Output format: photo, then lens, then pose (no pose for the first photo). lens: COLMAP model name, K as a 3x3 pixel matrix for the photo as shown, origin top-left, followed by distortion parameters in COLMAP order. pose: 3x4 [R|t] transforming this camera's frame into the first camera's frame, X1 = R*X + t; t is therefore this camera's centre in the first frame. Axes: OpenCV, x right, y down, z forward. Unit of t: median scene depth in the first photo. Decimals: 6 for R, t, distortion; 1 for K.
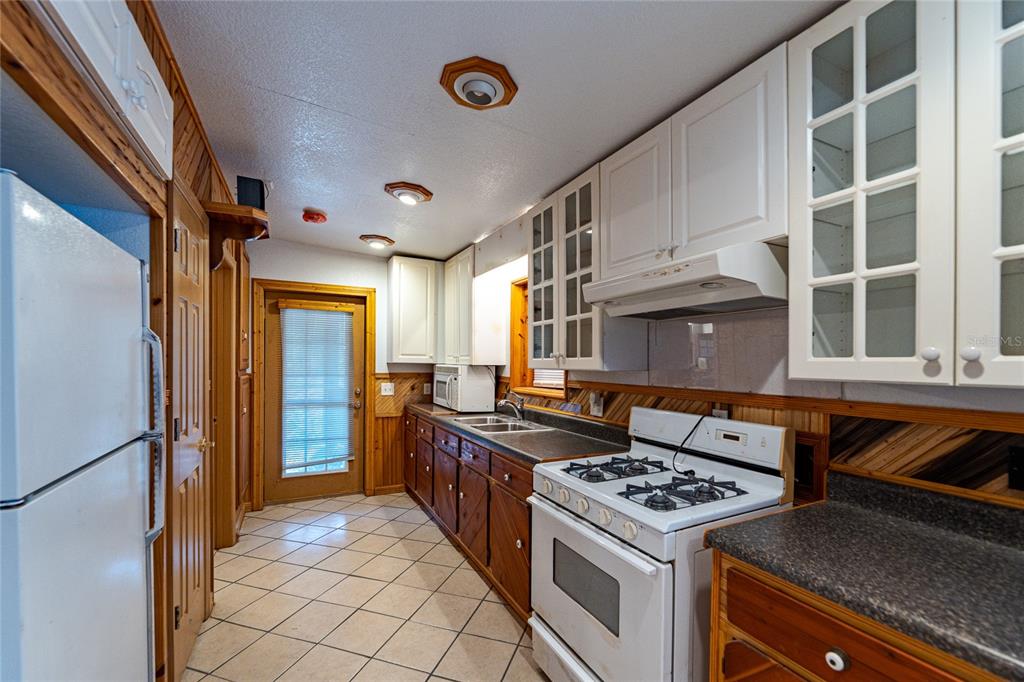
lens RADIAL K [[420.2, 0, 516.0], [0, 420.2, 365.7], [0, 0, 1]] dist [0.002434, -0.000422]
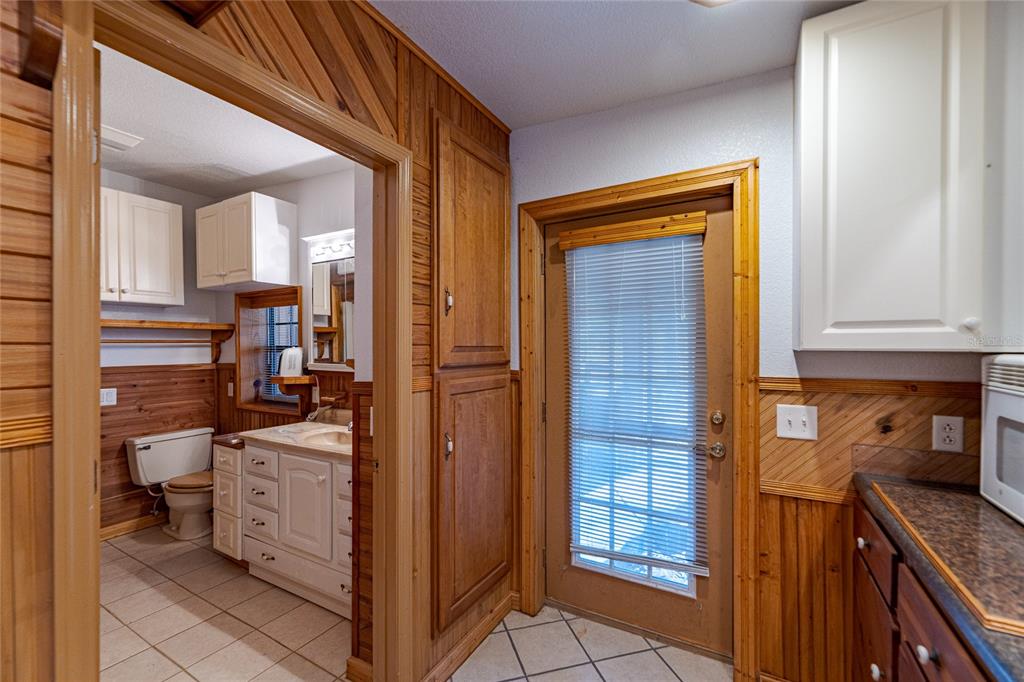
lens RADIAL K [[420.2, 0, 515.3], [0, 420.2, 352.0], [0, 0, 1]] dist [0.002434, -0.000422]
pose [[0.539227, -0.003729, -0.842152, -0.130580], [0.001203, 0.999993, -0.003657, -0.004716], [0.842160, 0.000959, 0.539227, 0.607414]]
